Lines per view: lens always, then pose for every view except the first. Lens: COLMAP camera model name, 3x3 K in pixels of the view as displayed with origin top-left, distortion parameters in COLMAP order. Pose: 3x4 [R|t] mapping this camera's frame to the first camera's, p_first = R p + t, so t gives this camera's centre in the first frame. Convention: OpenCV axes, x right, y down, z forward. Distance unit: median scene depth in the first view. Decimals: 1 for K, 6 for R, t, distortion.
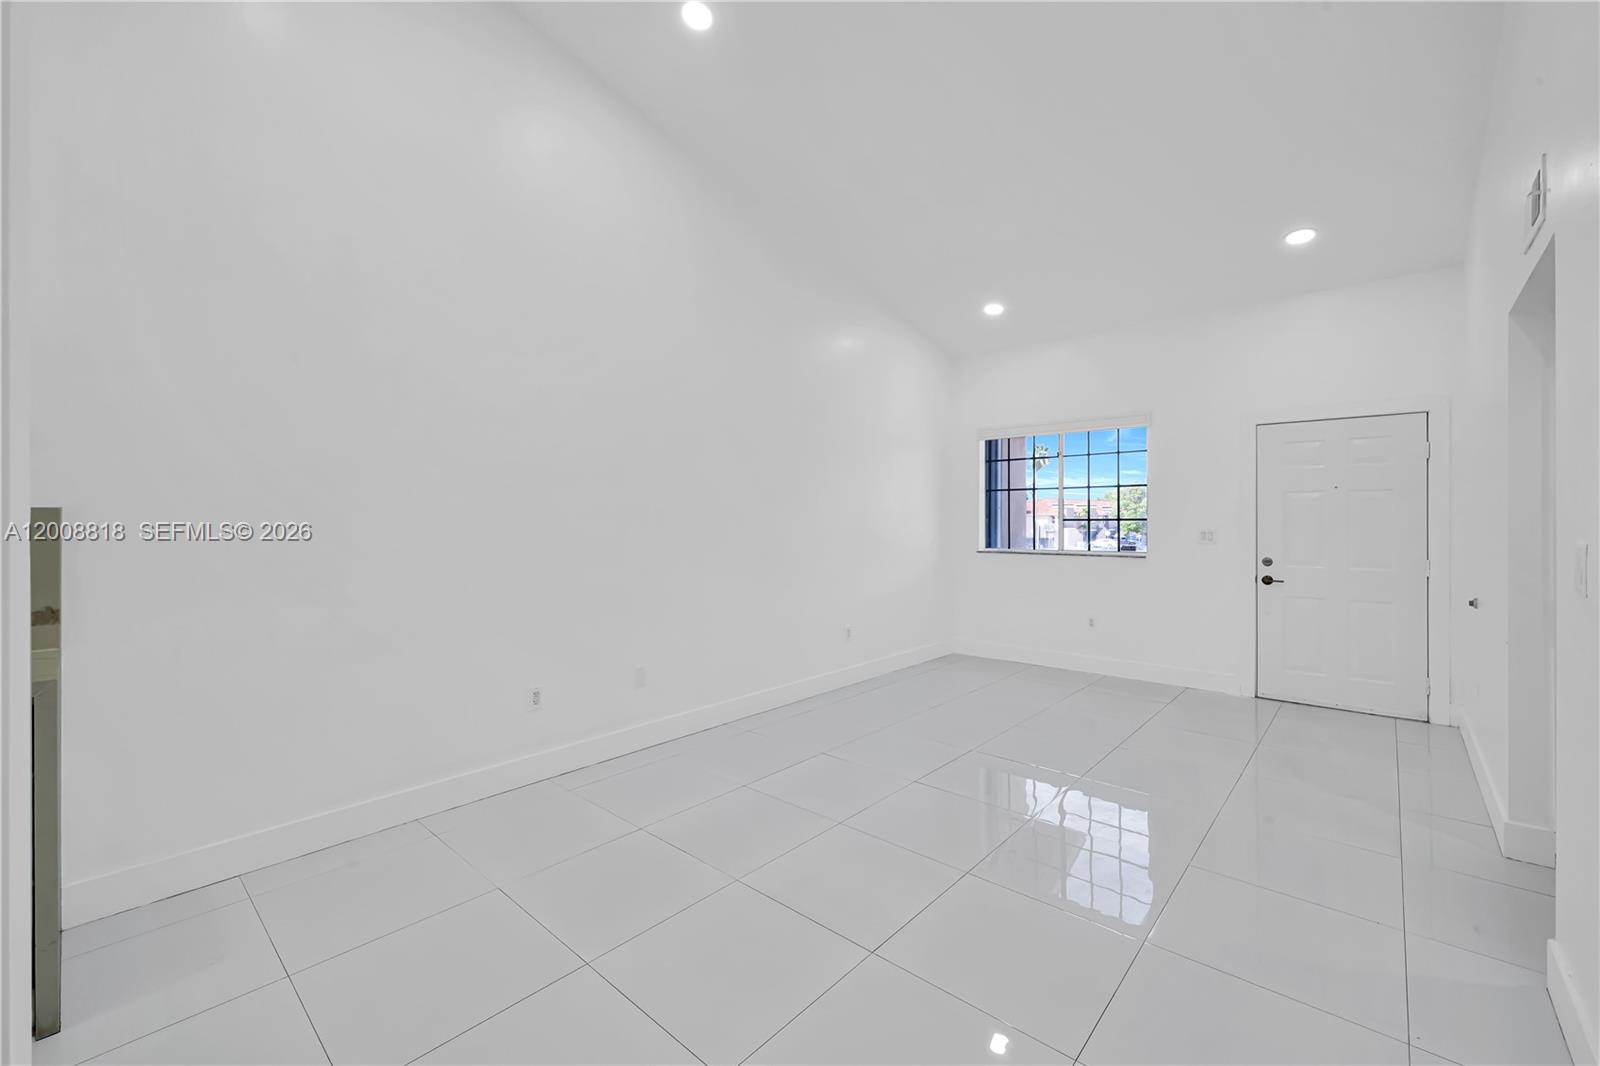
lens RADIAL K [[655.1, 0, 806.9], [0, 655.1, 516.4], [0, 0, 1]] dist [0.000372, 0.000083]
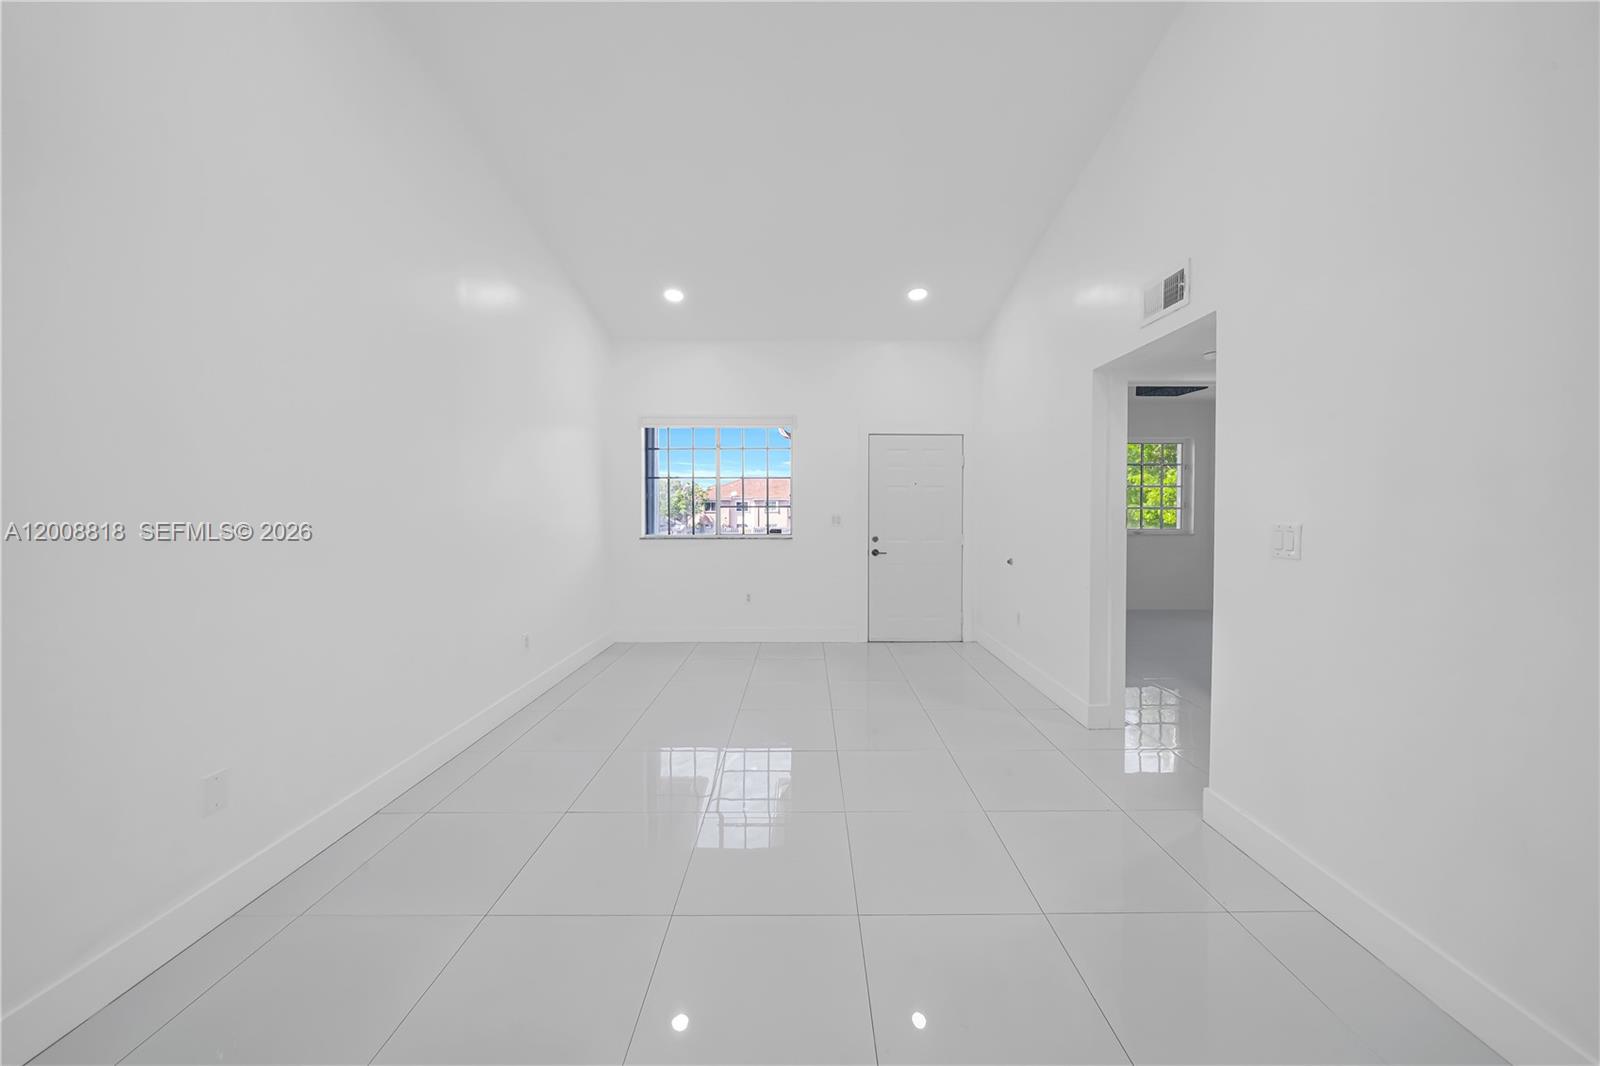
lens RADIAL K [[553.3, 0, 810.8], [0, 553.3, 520.0], [0, 0, 1]] dist [-0.006319, -0.000070]
pose [[0.748219, -0.012828, 0.663328, -0.115627], [-0.006009, 0.999641, 0.026110, 0.002379], [-0.663425, -0.023522, 0.747873, 0.214535]]
